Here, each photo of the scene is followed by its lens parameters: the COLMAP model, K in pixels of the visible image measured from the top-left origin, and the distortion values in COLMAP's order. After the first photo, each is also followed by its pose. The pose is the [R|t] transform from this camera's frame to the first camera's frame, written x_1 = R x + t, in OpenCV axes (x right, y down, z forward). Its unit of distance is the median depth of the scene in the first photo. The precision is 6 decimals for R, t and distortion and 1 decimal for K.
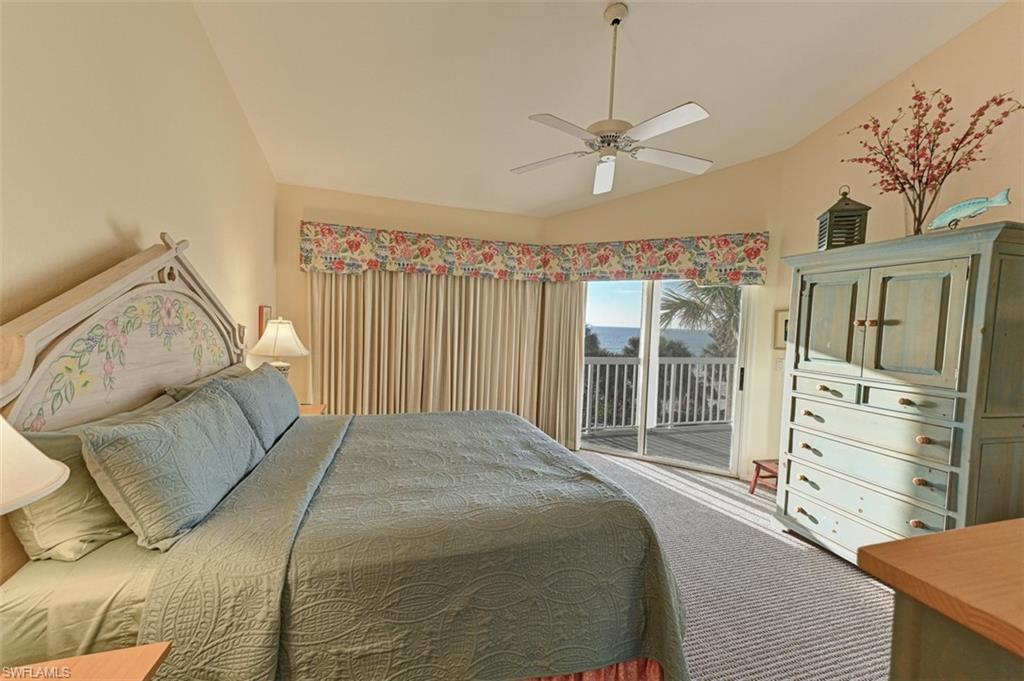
lens RADIAL K [[396.0, 0, 515.1], [0, 396.0, 342.0], [0, 0, 1]] dist [0.022111, 0.000179]
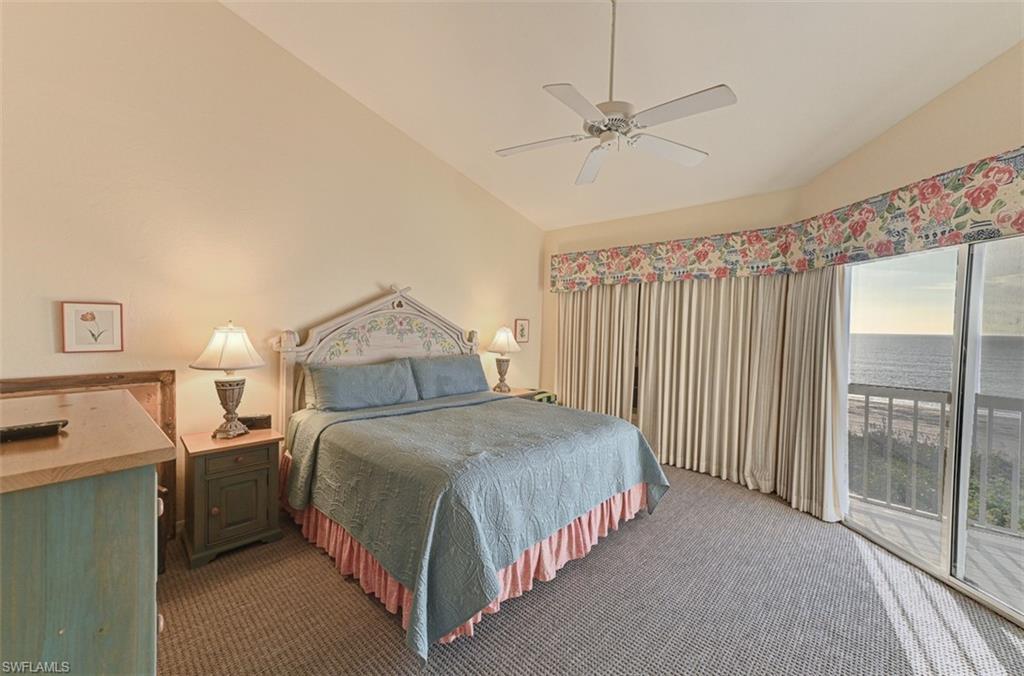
lens RADIAL K [[396.0, 0, 513.0], [0, 396.0, 339.2], [0, 0, 1]] dist [0.022111, 0.000179]
pose [[0.486288, 0.014447, -0.873679, 0.533990], [-0.047423, 0.998826, -0.009879, 0.001213], [0.872511, 0.046236, 0.486403, 0.218857]]
